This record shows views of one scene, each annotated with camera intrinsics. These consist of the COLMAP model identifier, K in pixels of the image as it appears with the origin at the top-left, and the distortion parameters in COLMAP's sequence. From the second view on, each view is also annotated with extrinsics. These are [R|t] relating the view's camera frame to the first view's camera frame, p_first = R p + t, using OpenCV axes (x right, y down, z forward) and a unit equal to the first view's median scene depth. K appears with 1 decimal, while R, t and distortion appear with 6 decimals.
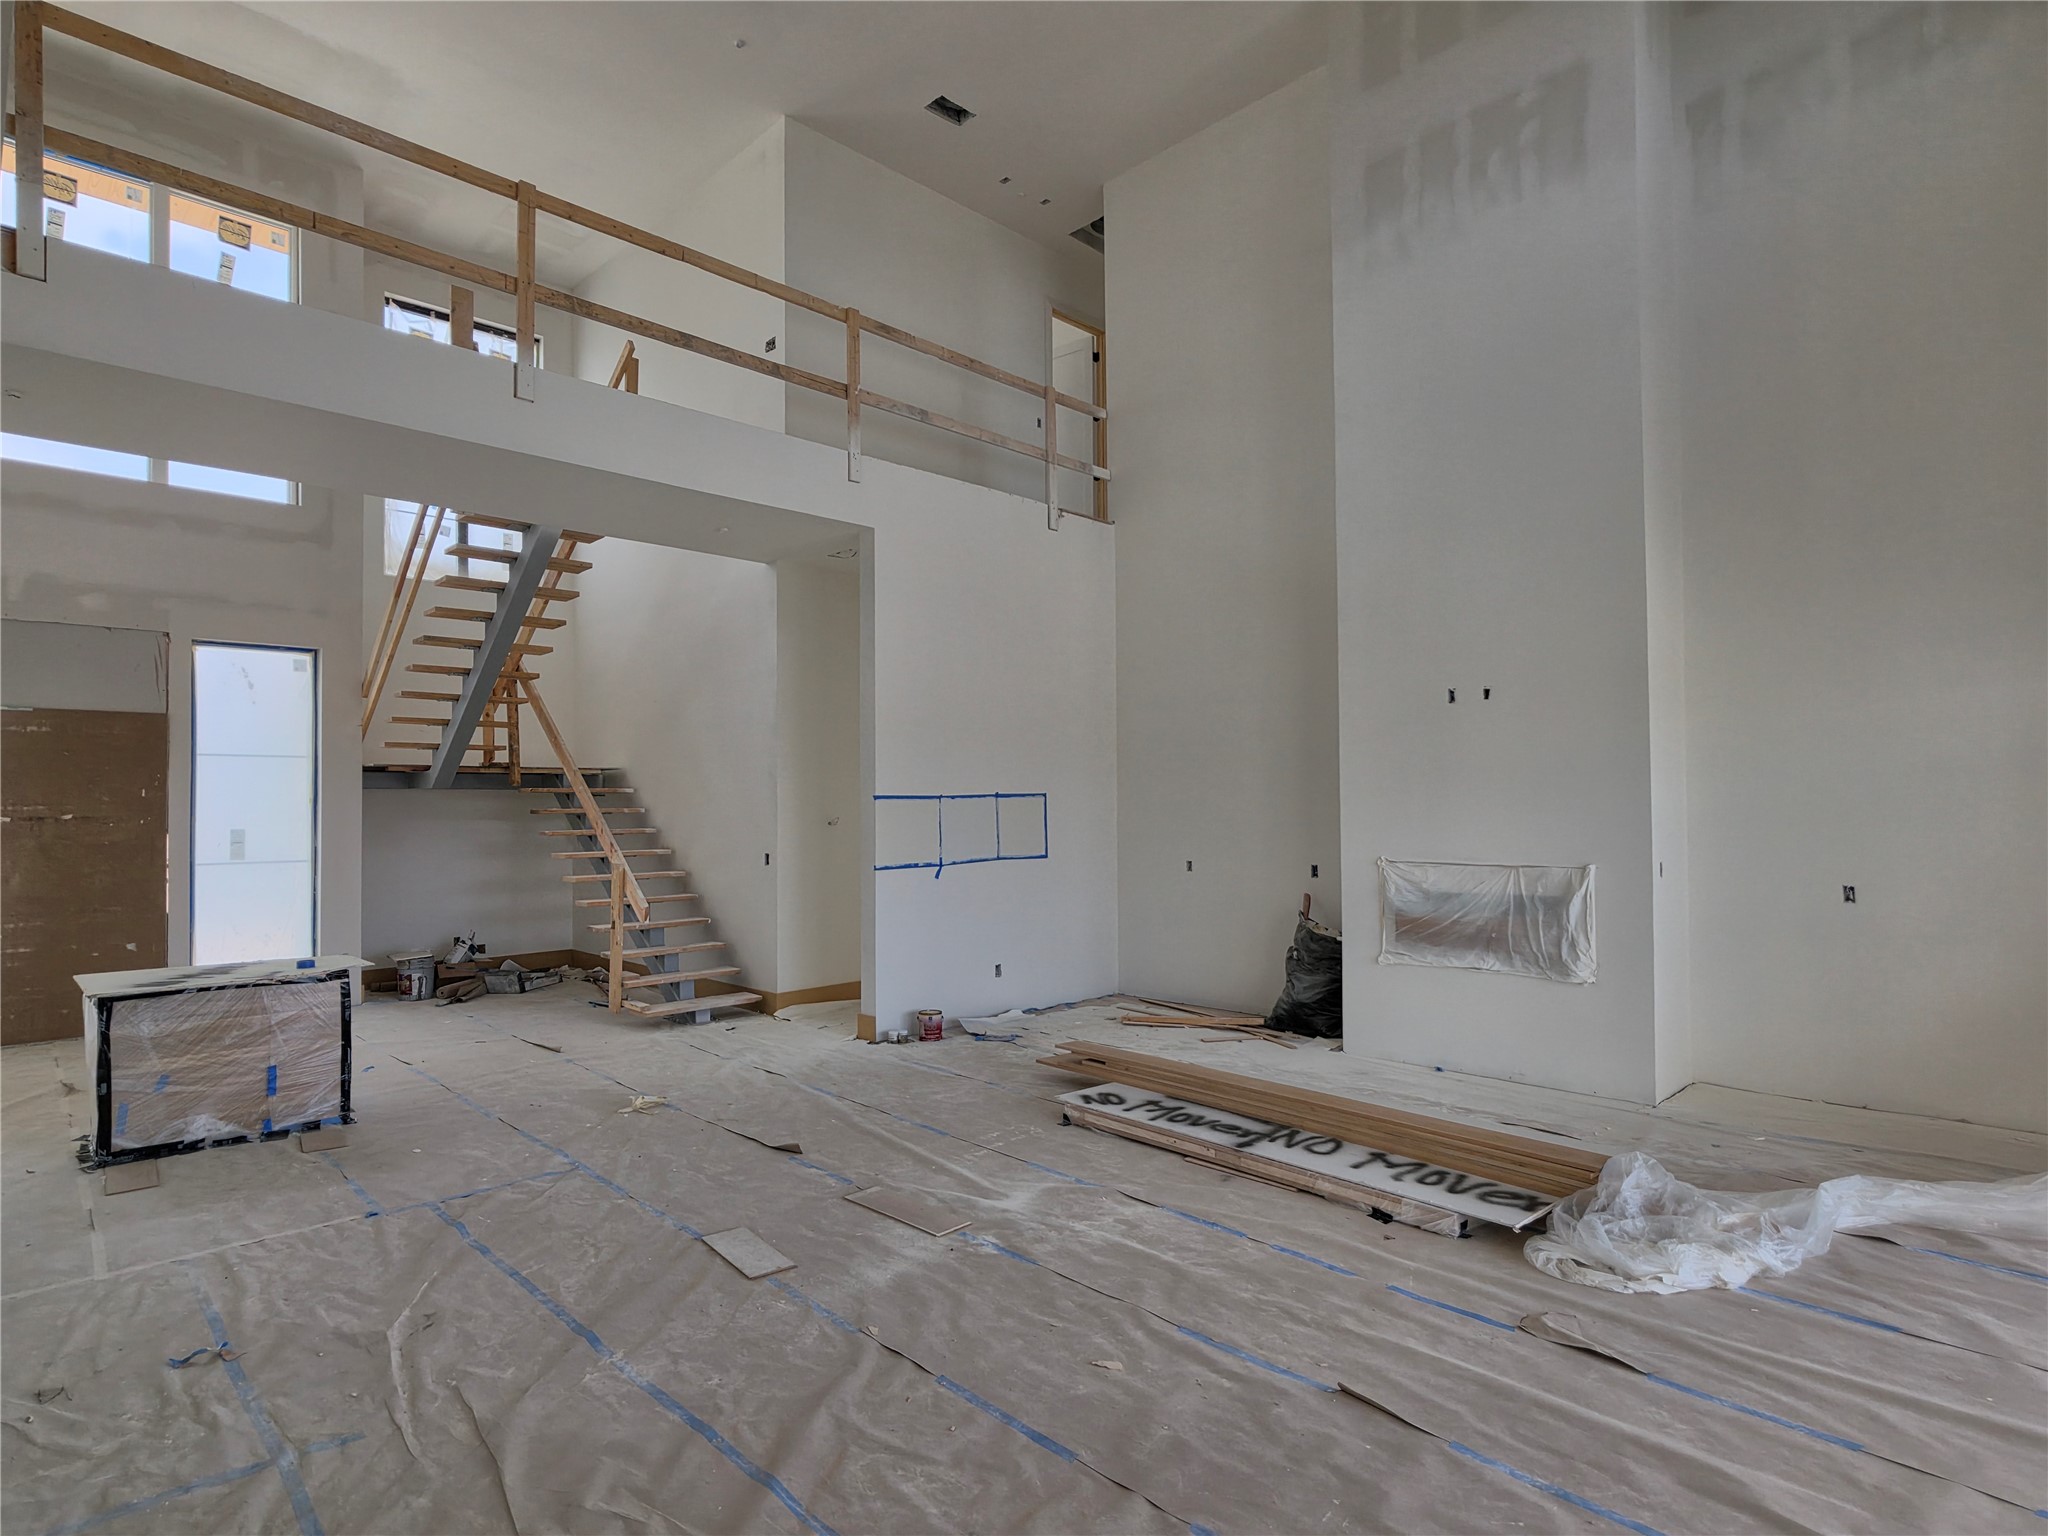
lens RADIAL K [[1071.6, 0, 1024.0], [0, 1071.6, 768.0], [0, 0, 1]] dist [0.000203, 0.000667]
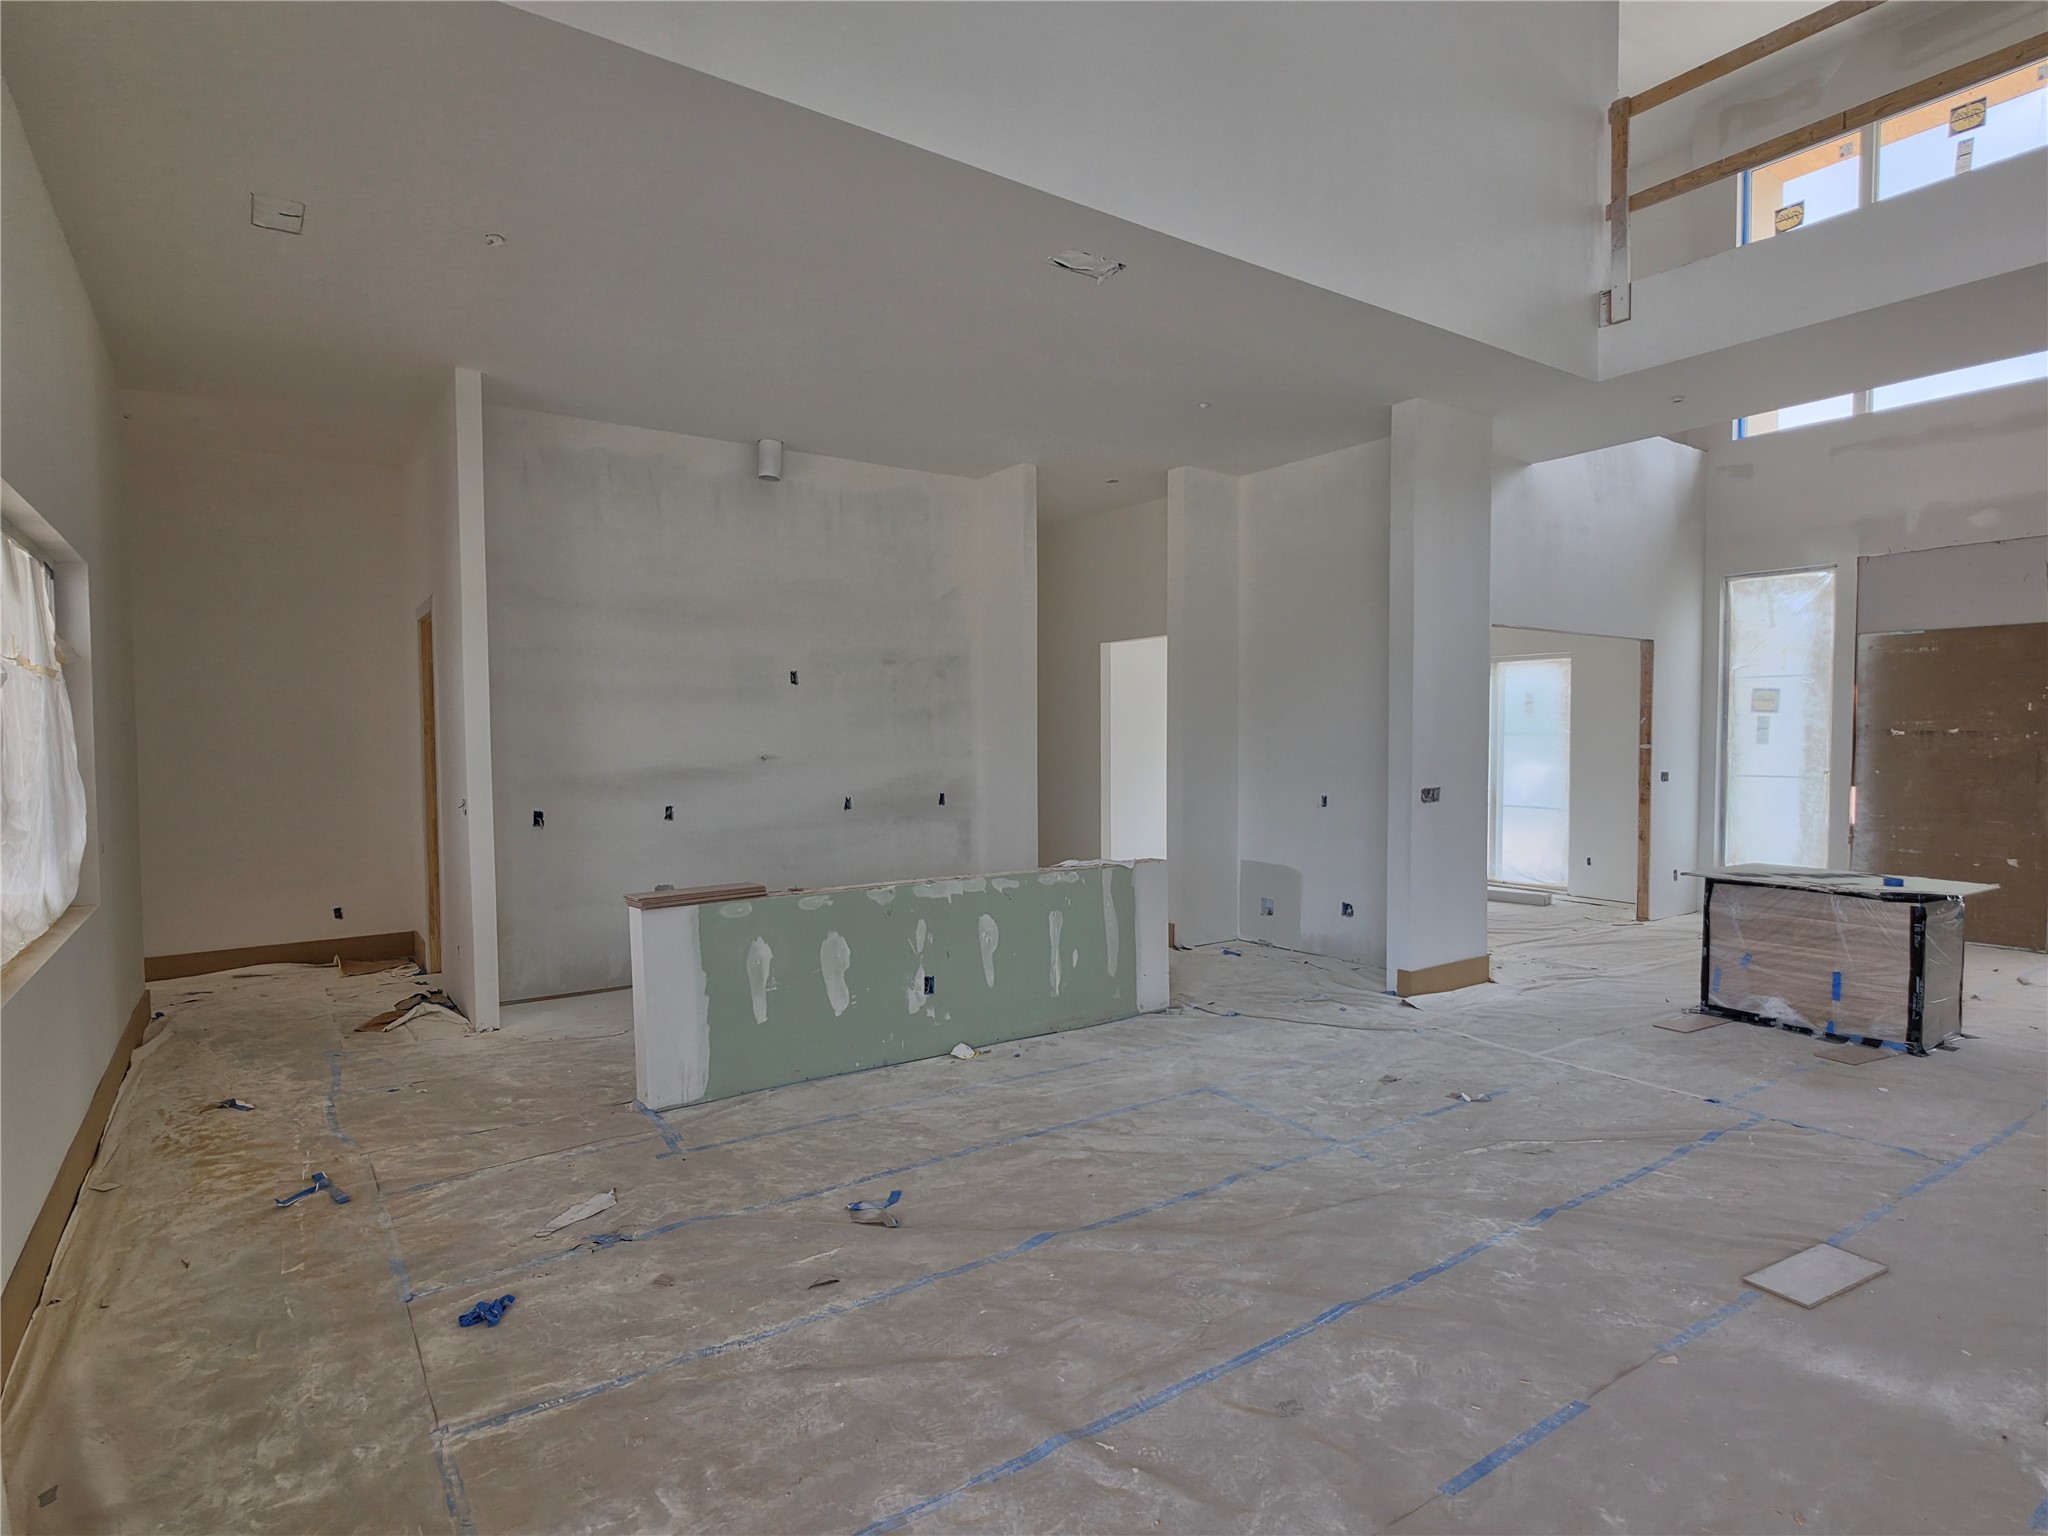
lens RADIAL K [[1071.6, 0, 1024.0], [0, 1071.6, 768.0], [0, 0, 1]] dist [0.000203, 0.000667]
pose [[-0.149815, 0.037501, -0.988003, 0.451731], [0.043482, 0.998564, 0.031309, 0.014901], [0.987757, -0.038270, -0.151231, 0.404893]]
